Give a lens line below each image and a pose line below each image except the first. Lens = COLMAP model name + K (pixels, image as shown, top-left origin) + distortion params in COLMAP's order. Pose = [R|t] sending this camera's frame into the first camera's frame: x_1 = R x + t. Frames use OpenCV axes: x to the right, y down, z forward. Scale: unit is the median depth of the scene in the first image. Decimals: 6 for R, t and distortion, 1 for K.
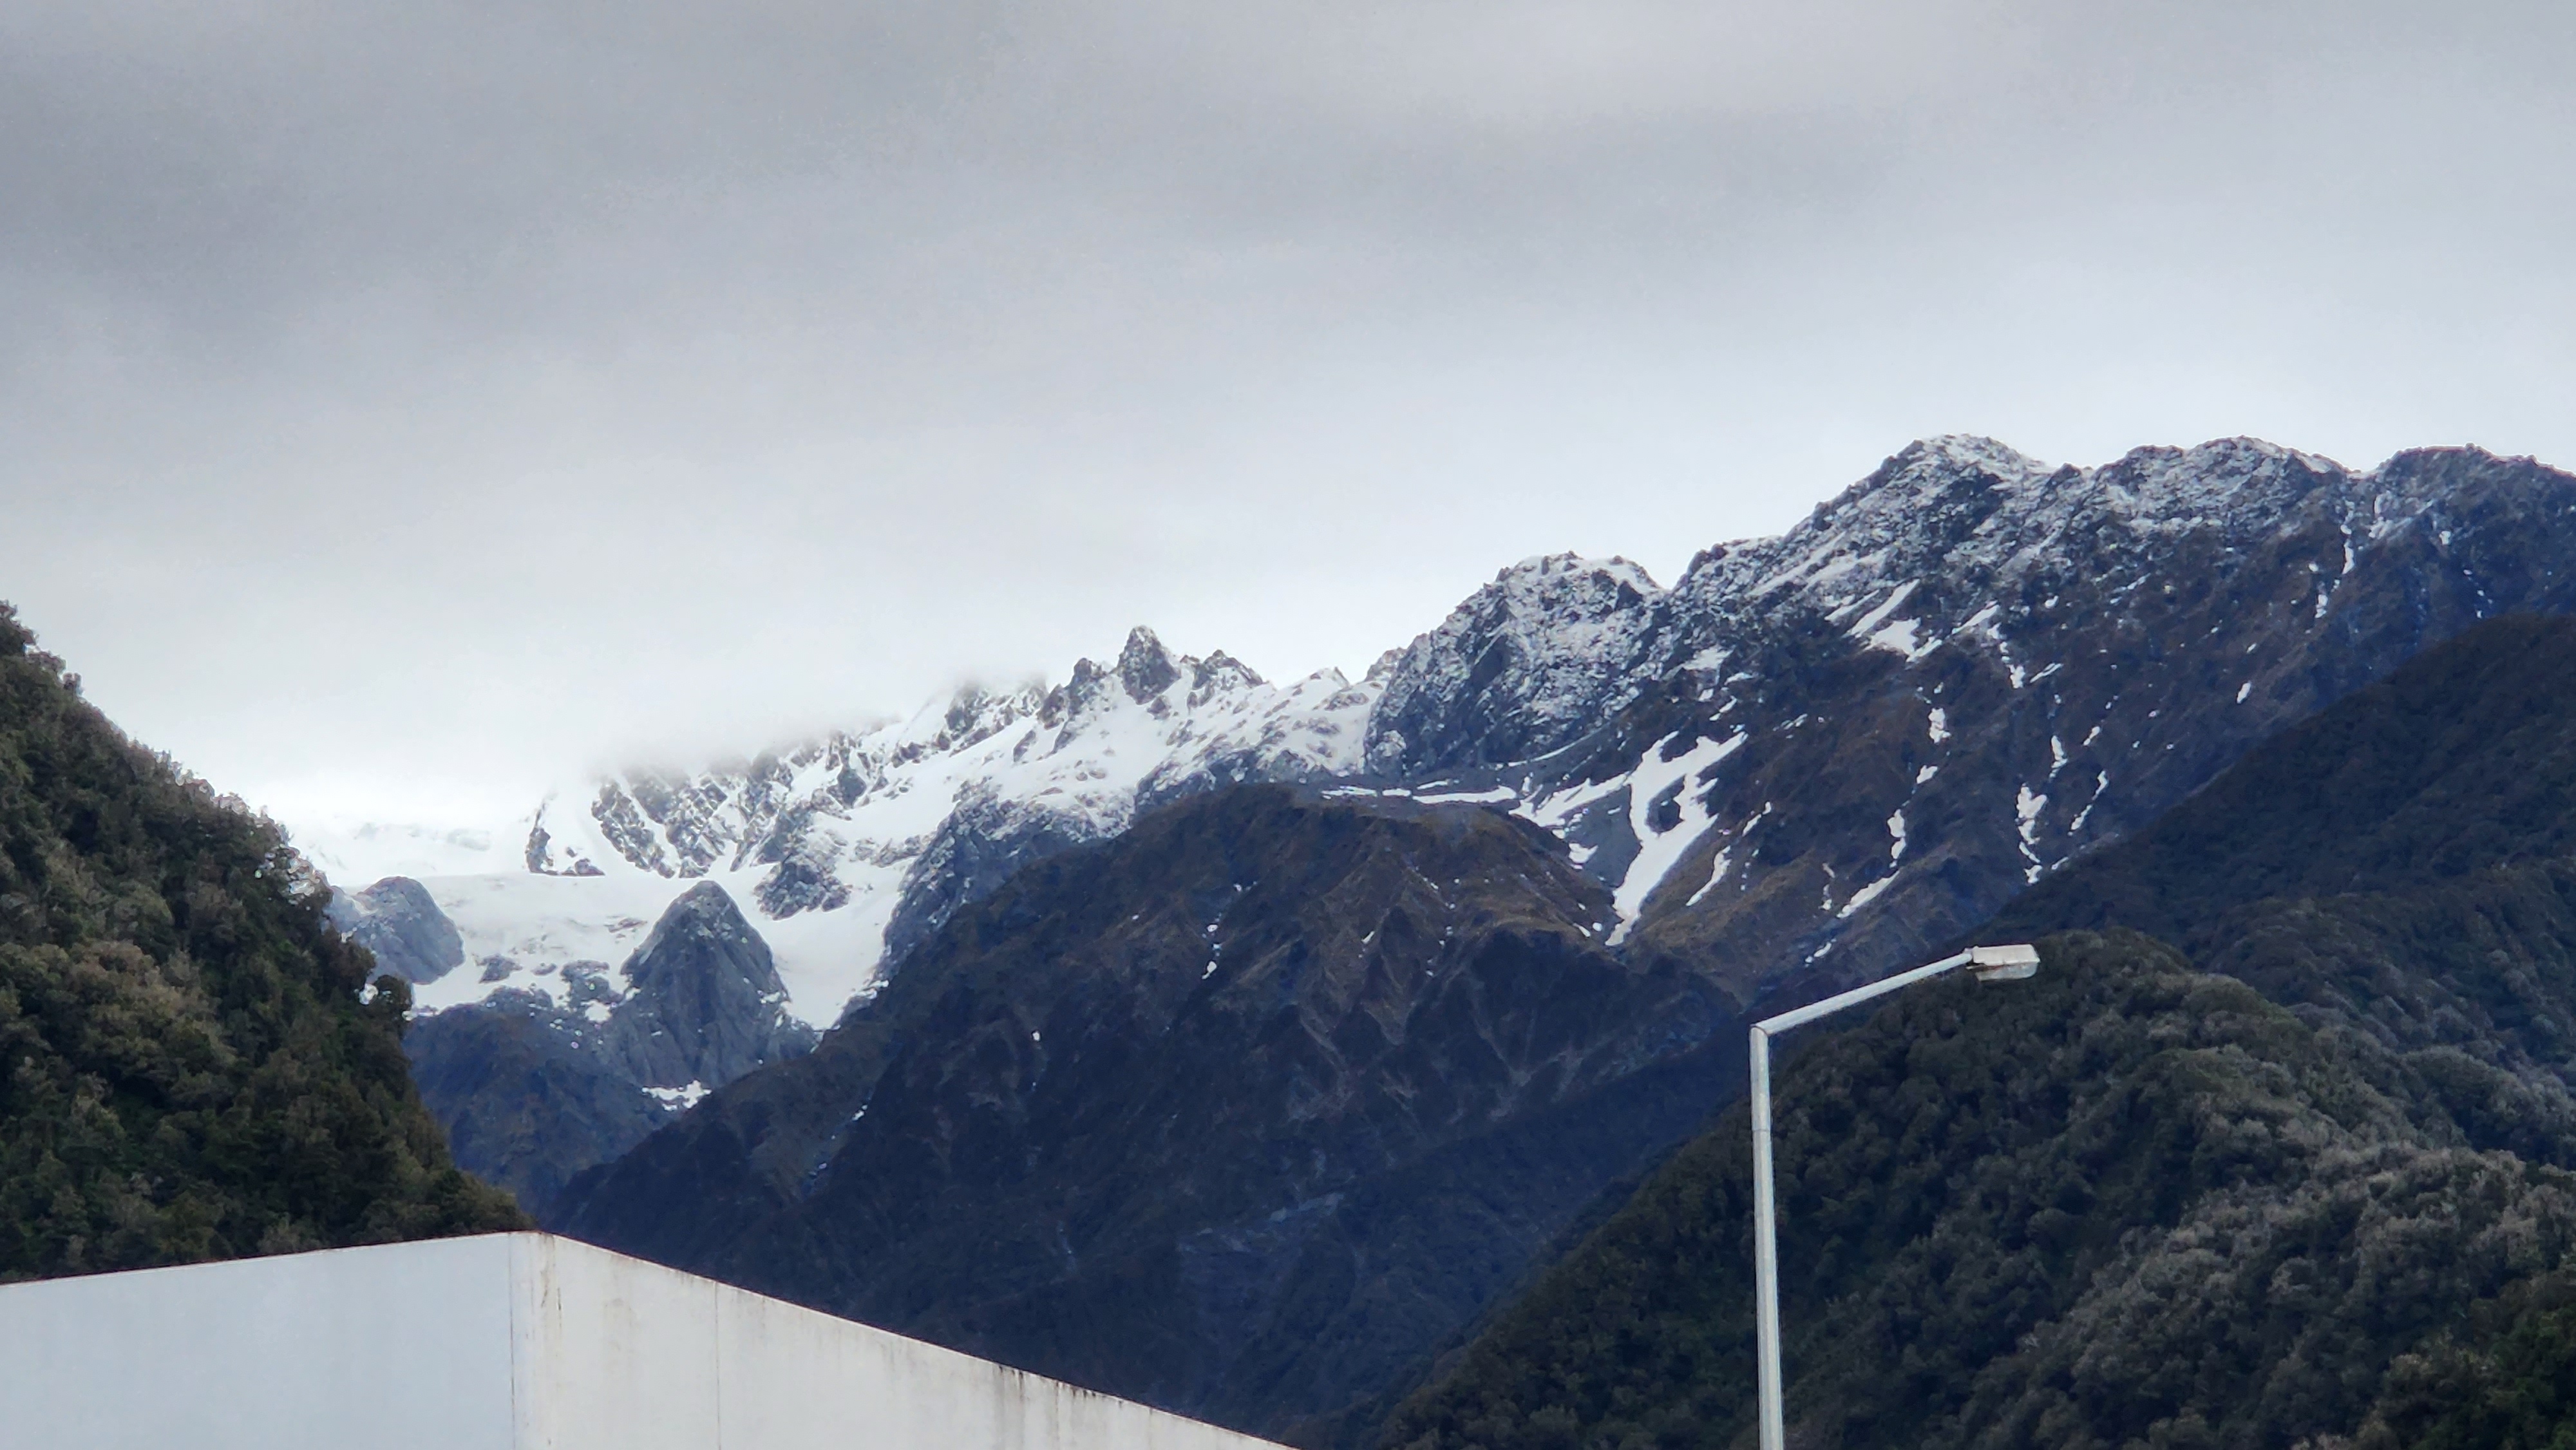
lens RADIAL K [[5272.5, 0, 1287.1], [0, 5272.5, 718.1], [0, 0, 1]] dist [-0.297588, 0.000000]
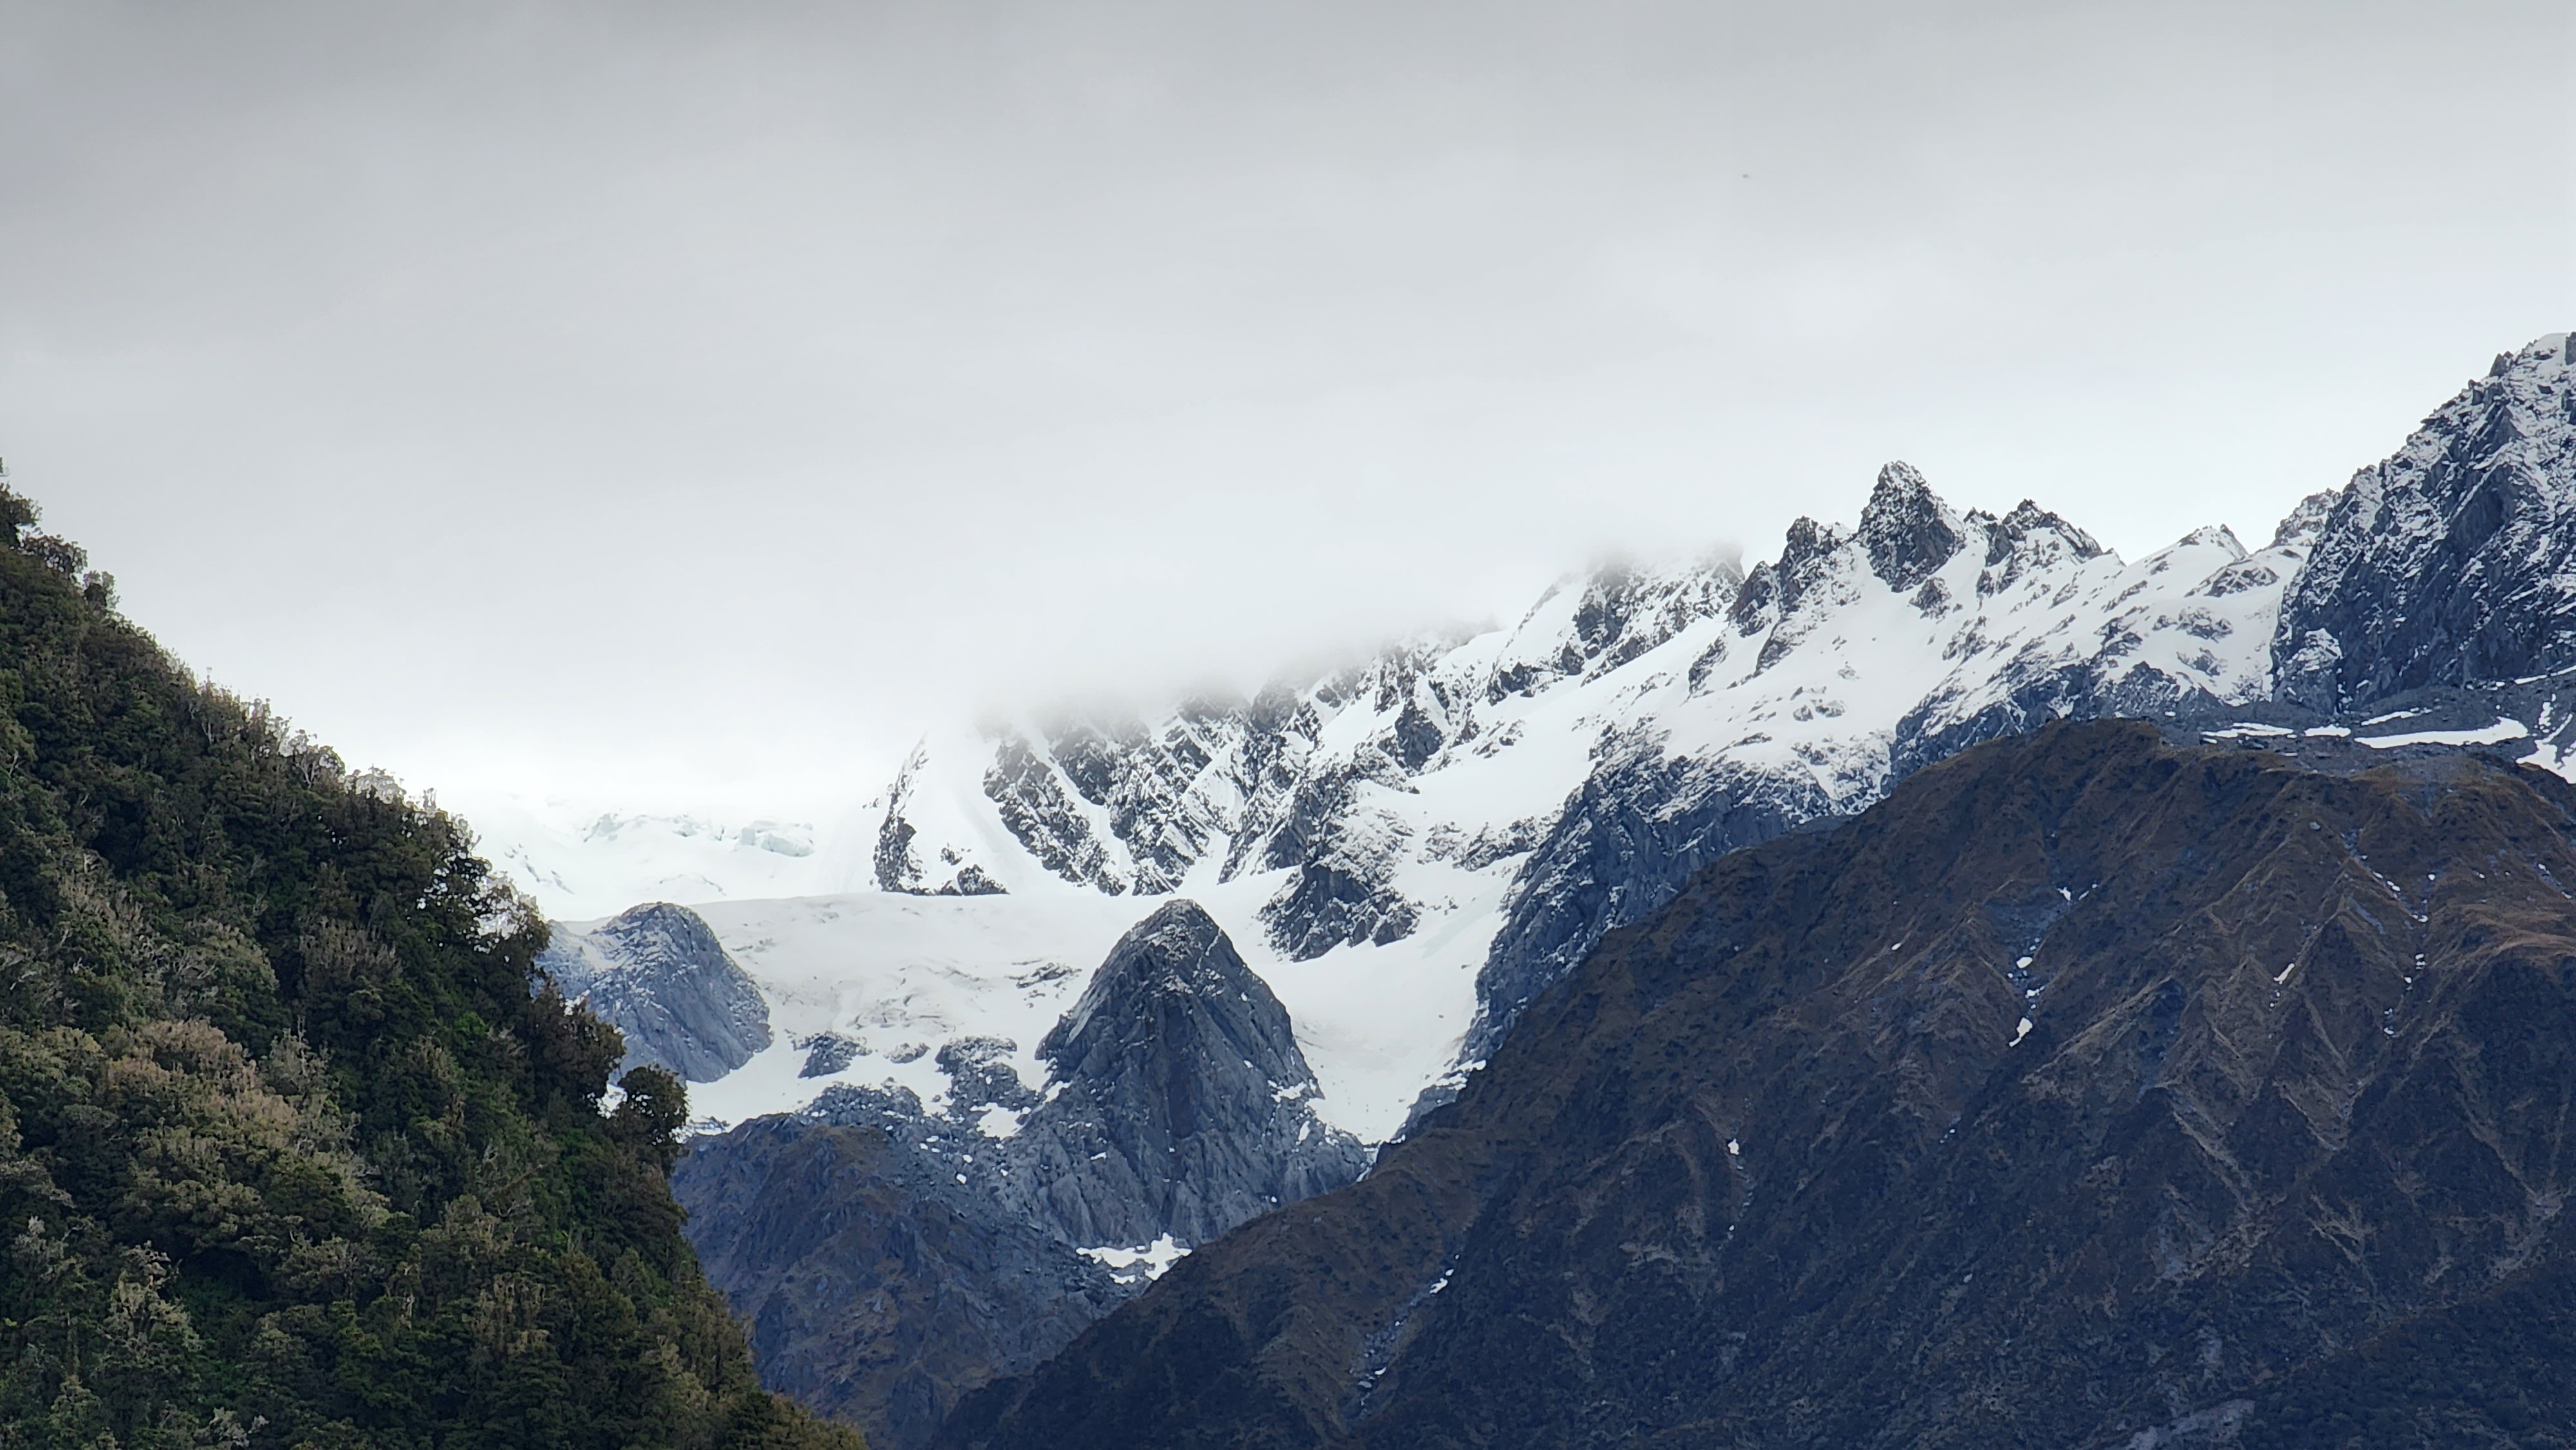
lens RADIAL K [[17505.4, 0, 1287.7], [0, 17505.4, 732.2], [0, 0, 1]] dist [0.593440, 0.000000]
pose [[0.997556, -0.017421, -0.067671, 0.037687], [0.018056, 0.999798, 0.008791, -0.005509], [0.067505, -0.009992, 0.997669, -0.998350]]
